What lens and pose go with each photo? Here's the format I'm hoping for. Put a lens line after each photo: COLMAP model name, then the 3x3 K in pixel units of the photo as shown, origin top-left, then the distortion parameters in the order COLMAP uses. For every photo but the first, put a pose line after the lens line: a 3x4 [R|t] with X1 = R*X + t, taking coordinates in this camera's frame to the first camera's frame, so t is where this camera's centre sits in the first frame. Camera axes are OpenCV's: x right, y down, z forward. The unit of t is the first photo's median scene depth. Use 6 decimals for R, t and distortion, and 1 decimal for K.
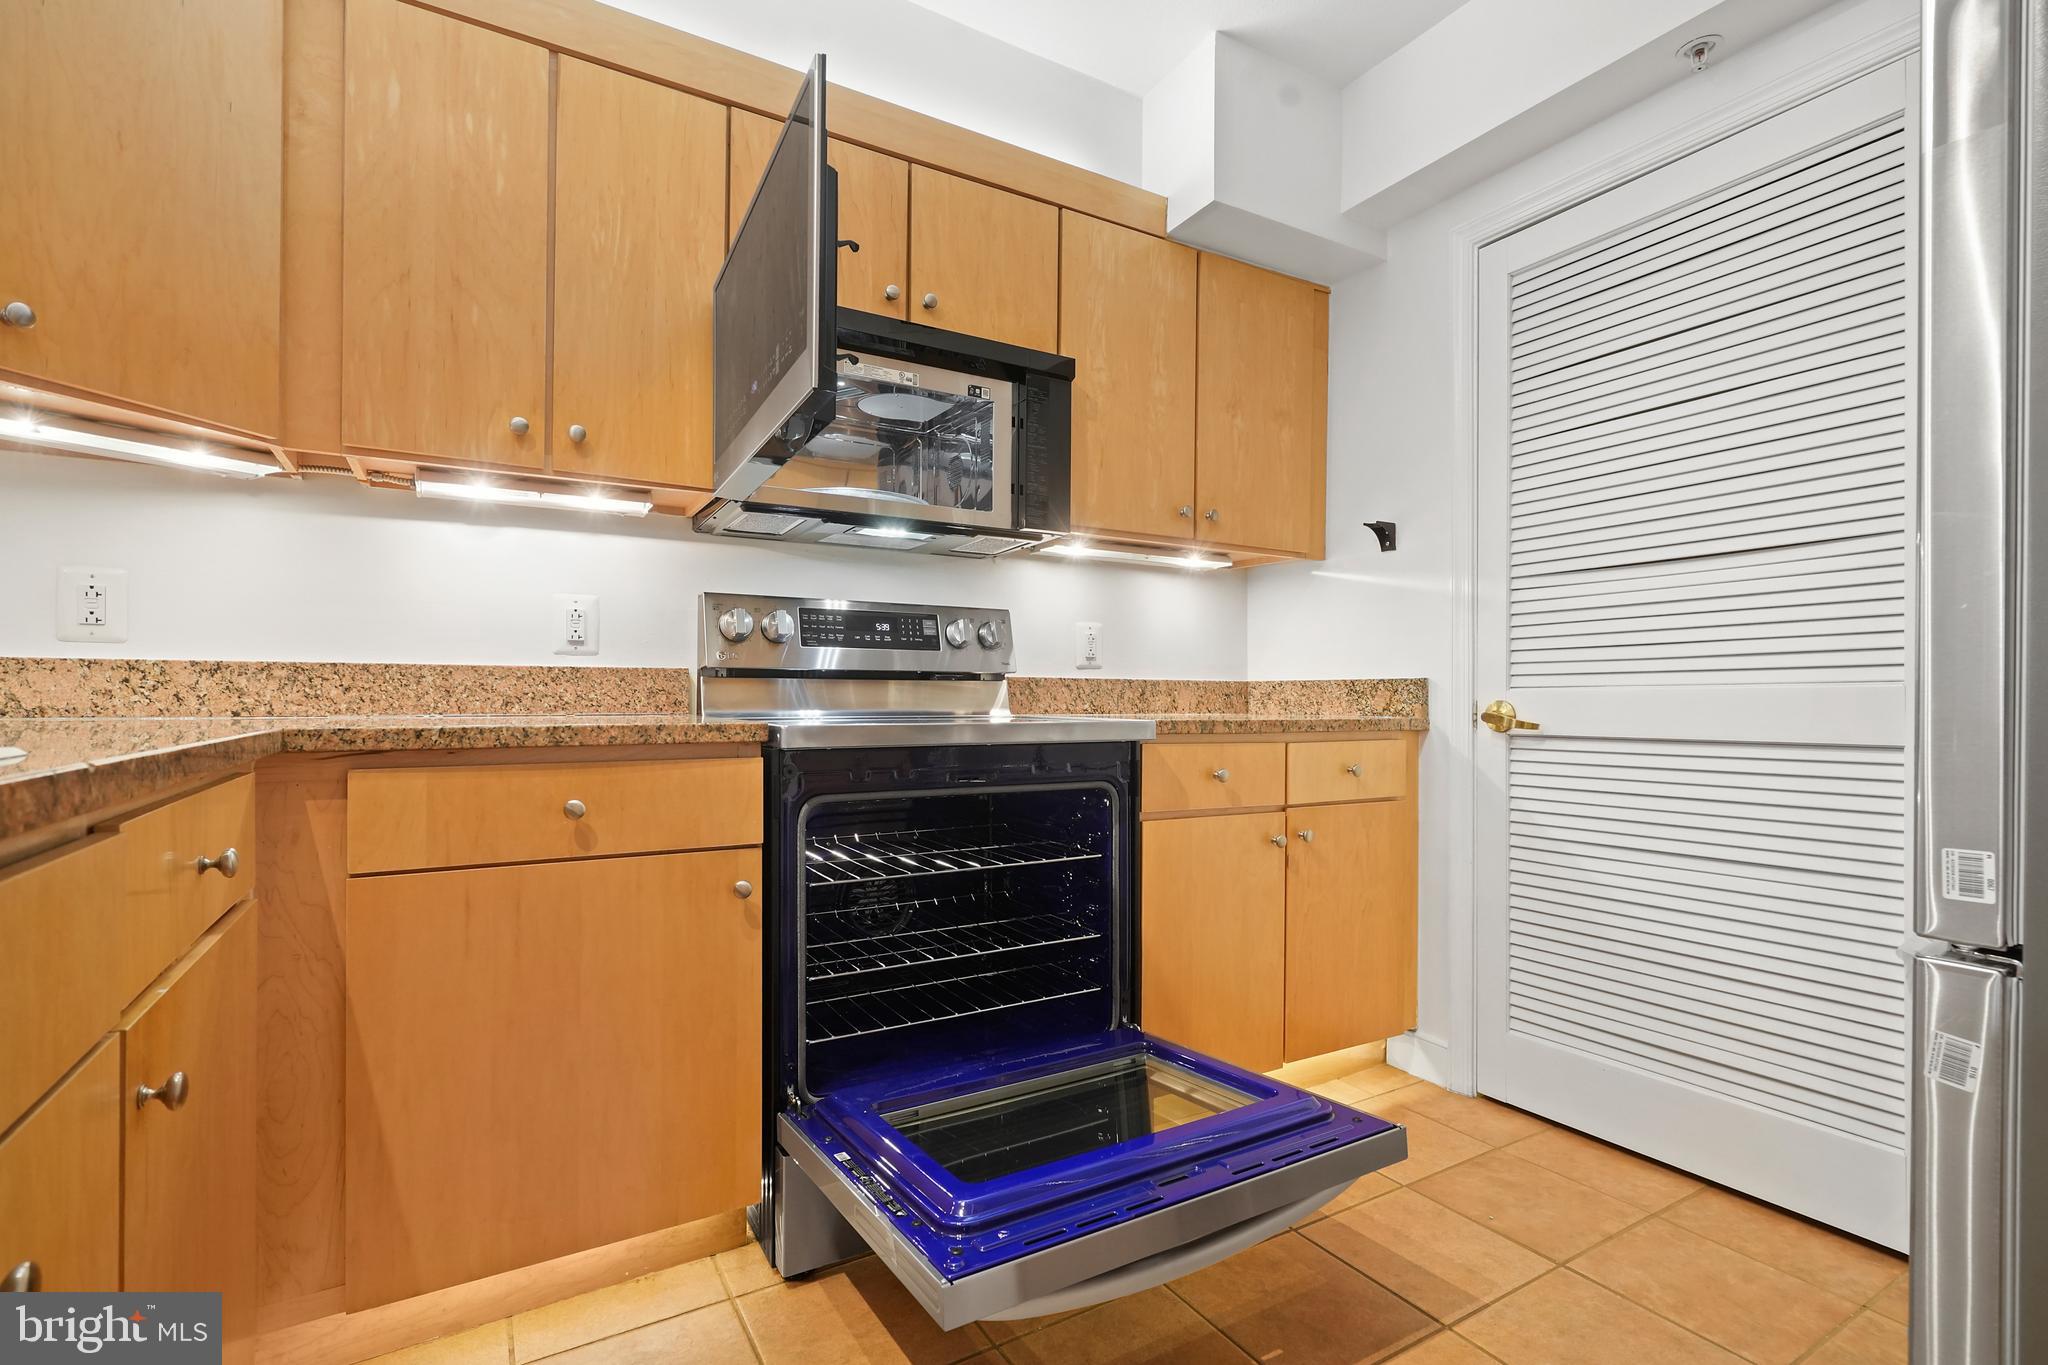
lens RADIAL K [[949.3, 0, 1020.8], [0, 949.3, 694.8], [0, 0, 1]] dist [-0.002028, -0.000182]
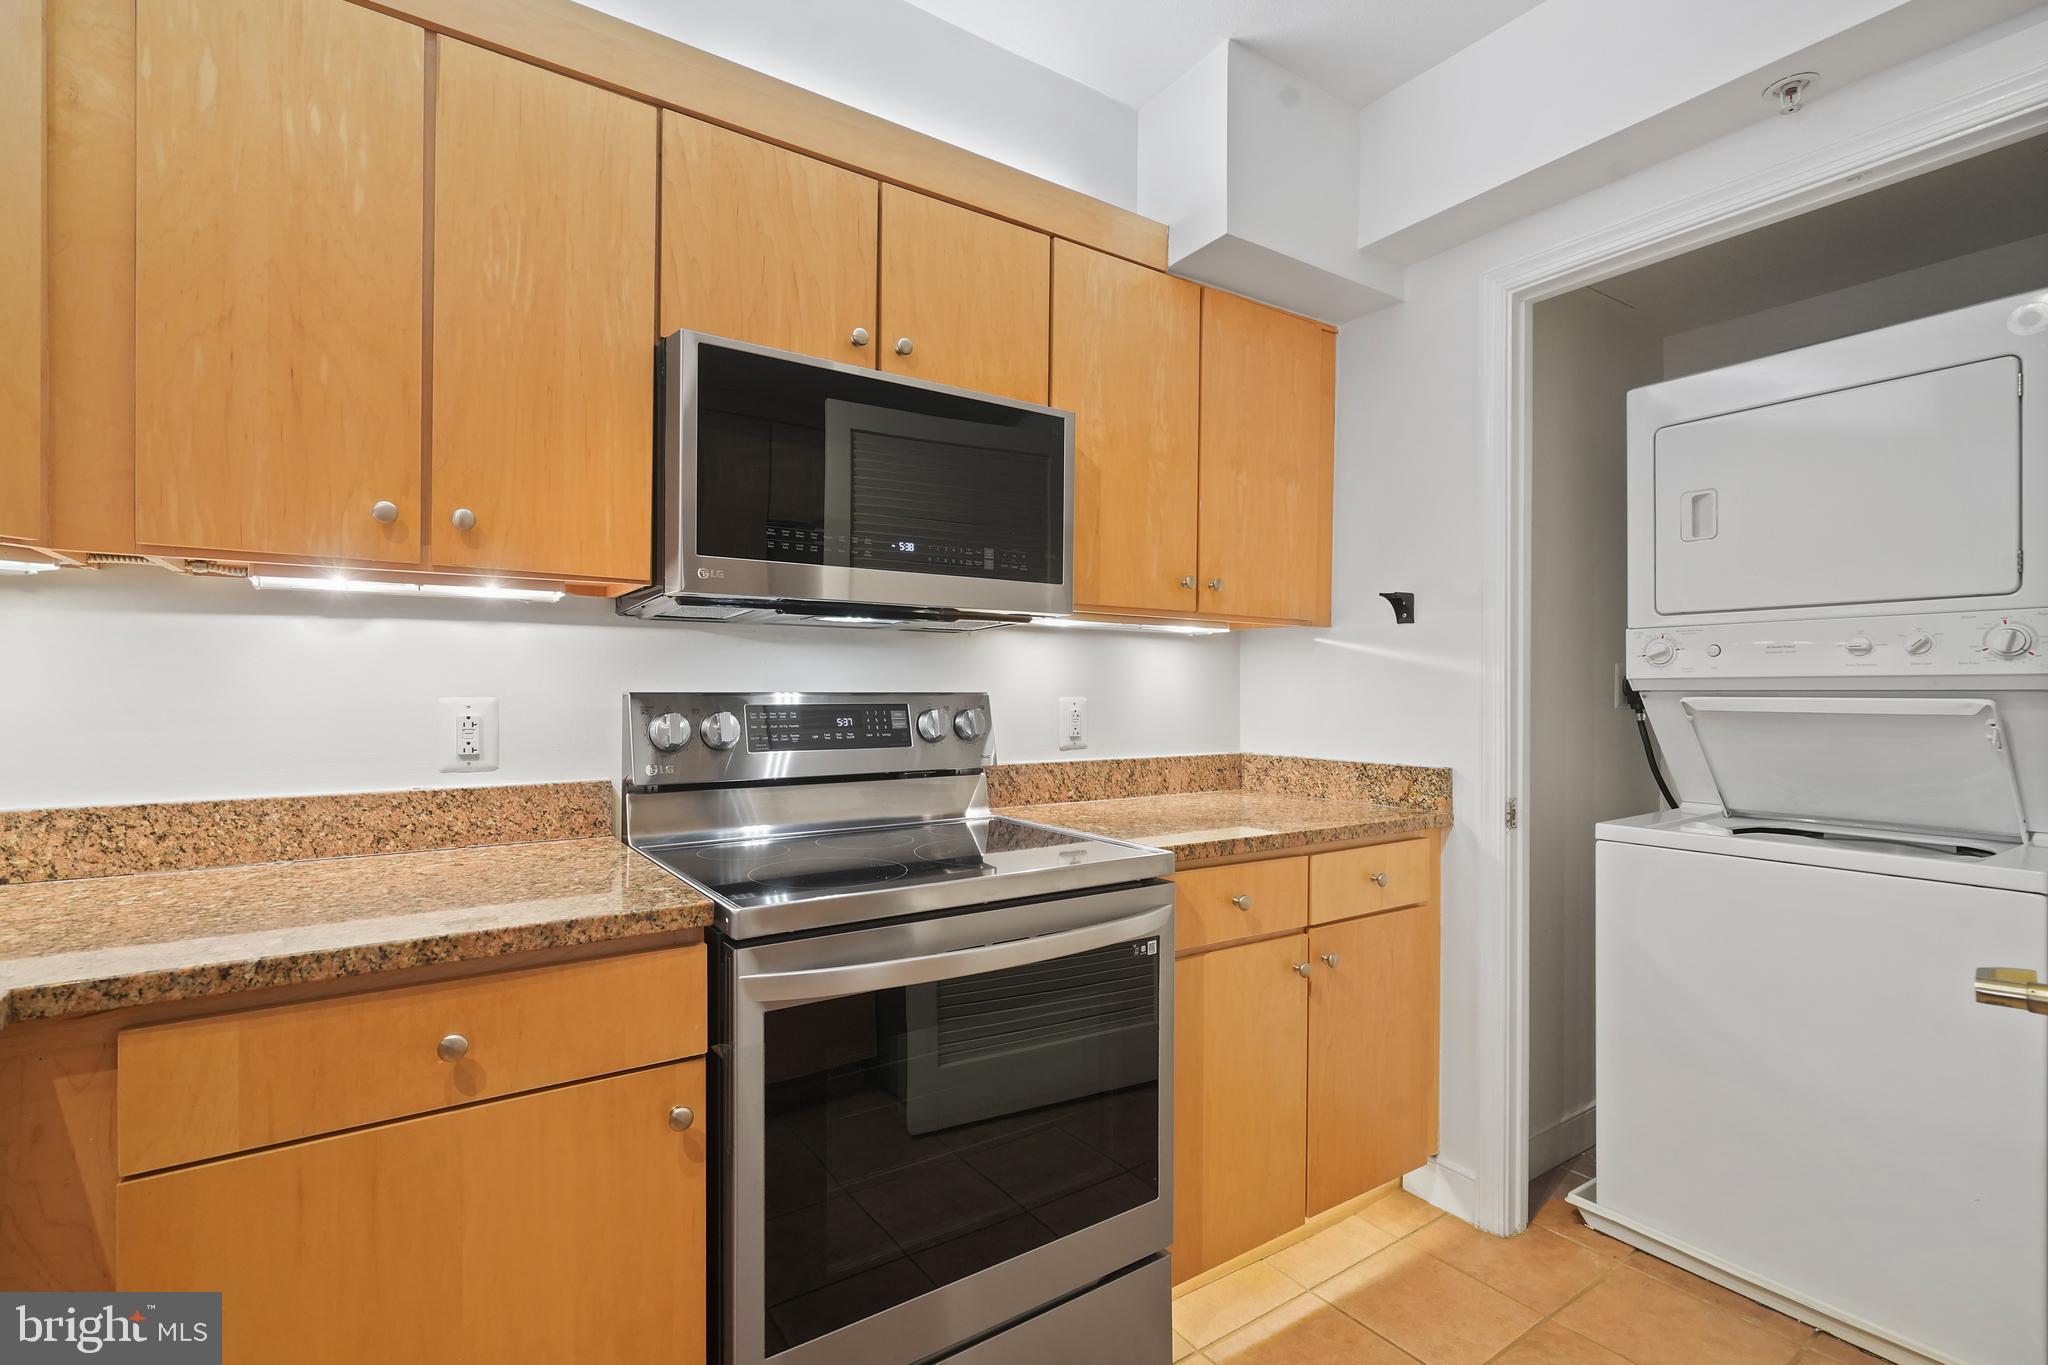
lens RADIAL K [[949.3, 0, 1021.2], [0, 949.3, 694.4], [0, 0, 1]] dist [-0.002028, -0.000182]
pose [[0.997787, 0.000192, 0.066494, -0.048910], [-0.000538, 0.999986, 0.005190, -0.112283], [-0.066492, -0.005214, 0.997773, 0.153025]]
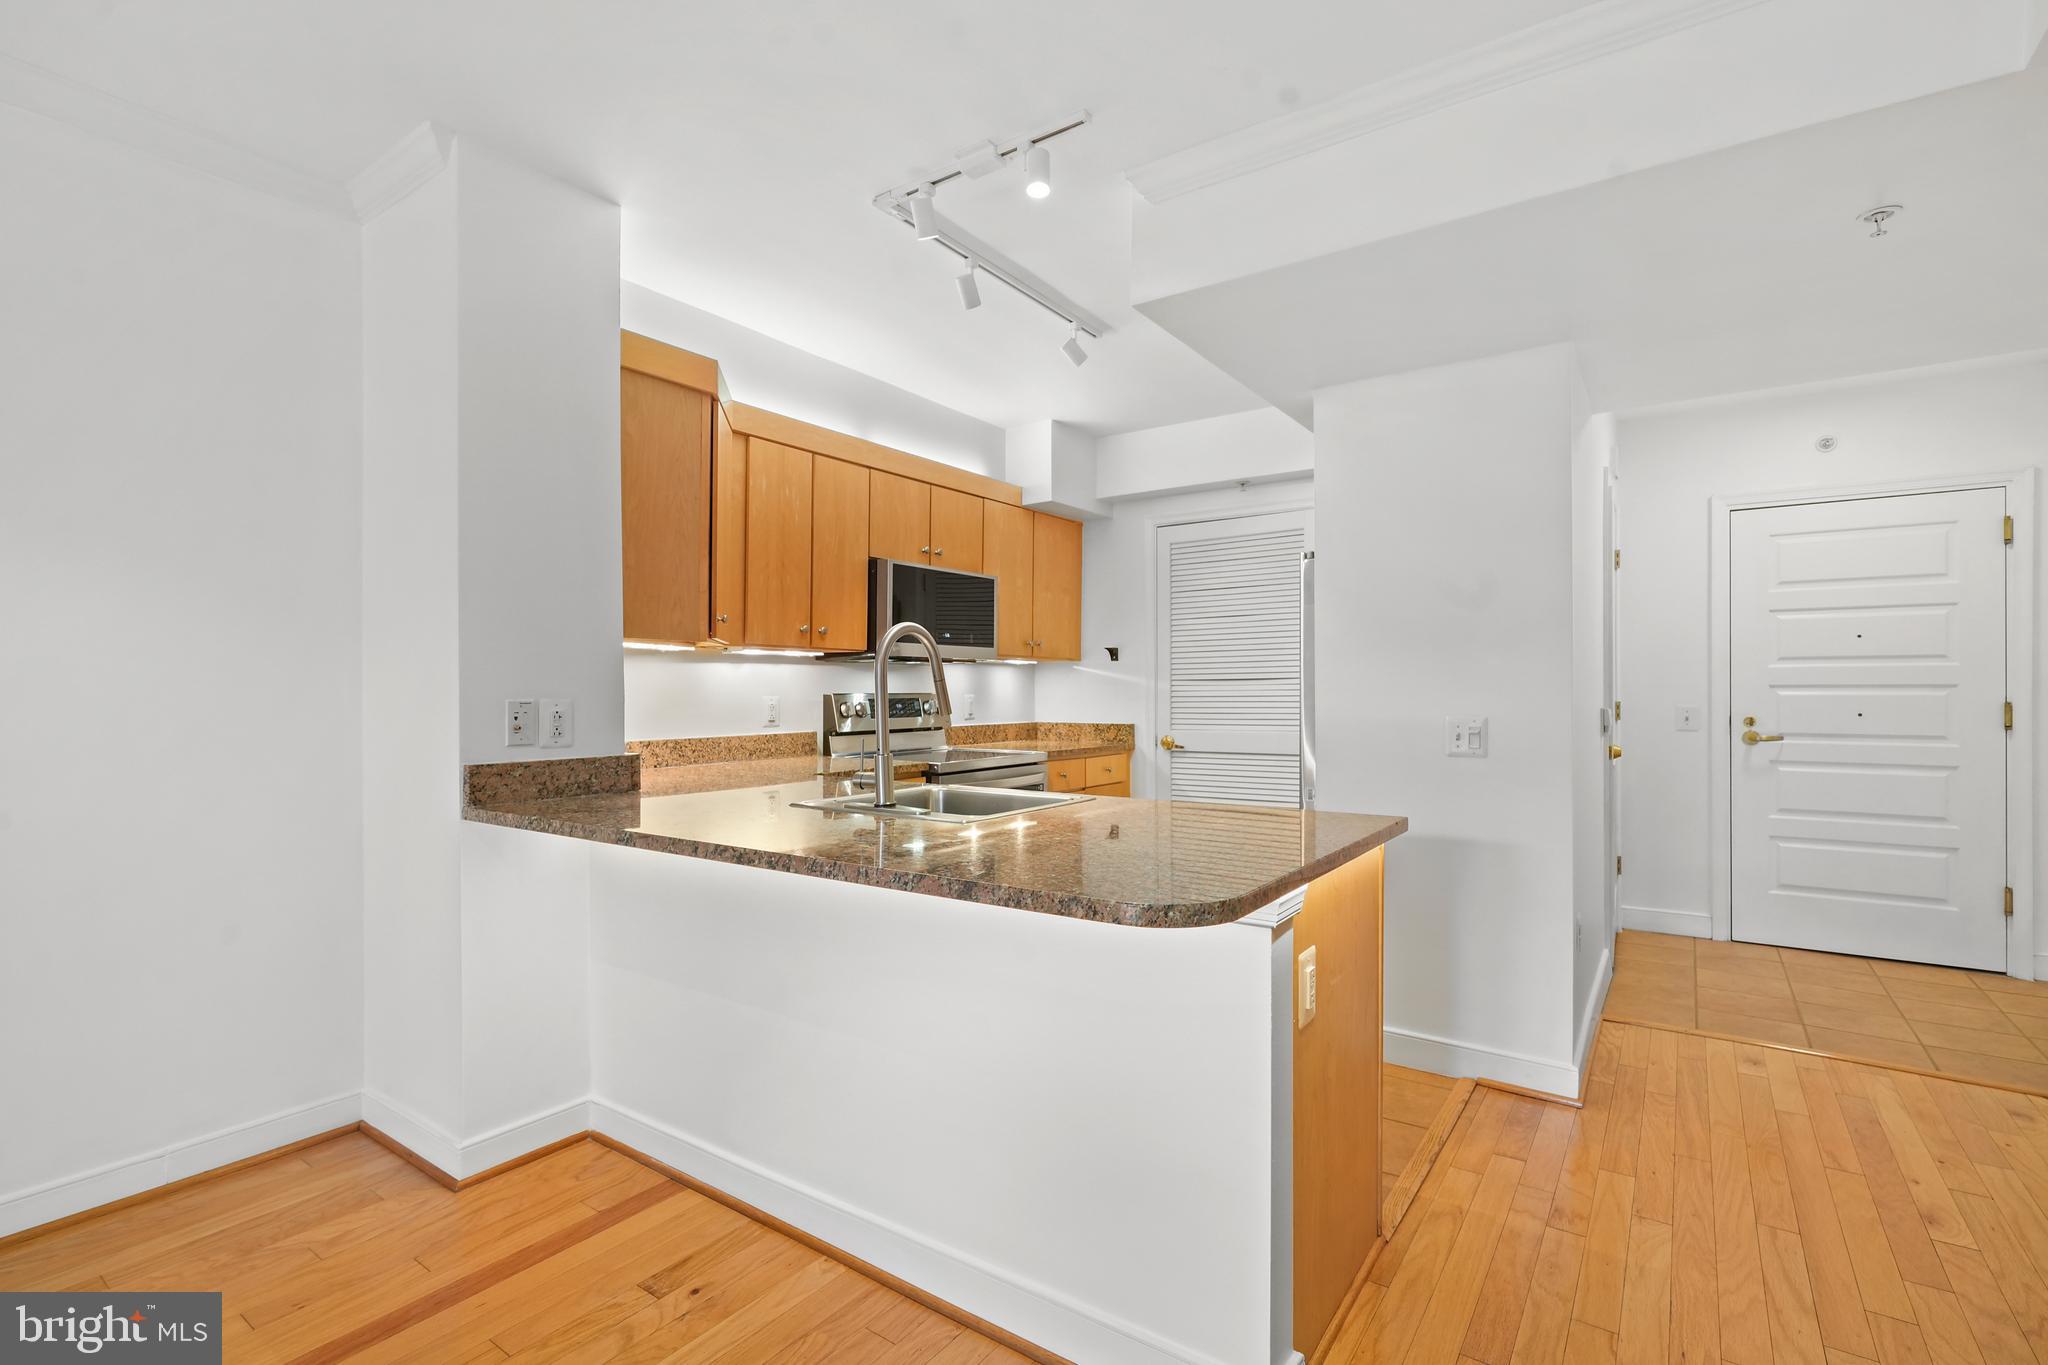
lens RADIAL K [[949.3, 0, 1066.4], [0, 949.3, 695.5], [0, 0, 1]] dist [-0.002028, -0.000182]
pose [[0.893994, -0.006738, 0.448029, -0.790709], [0.003245, 0.999958, 0.008563, -0.121176], [-0.448068, -0.006202, 0.893978, -0.993103]]
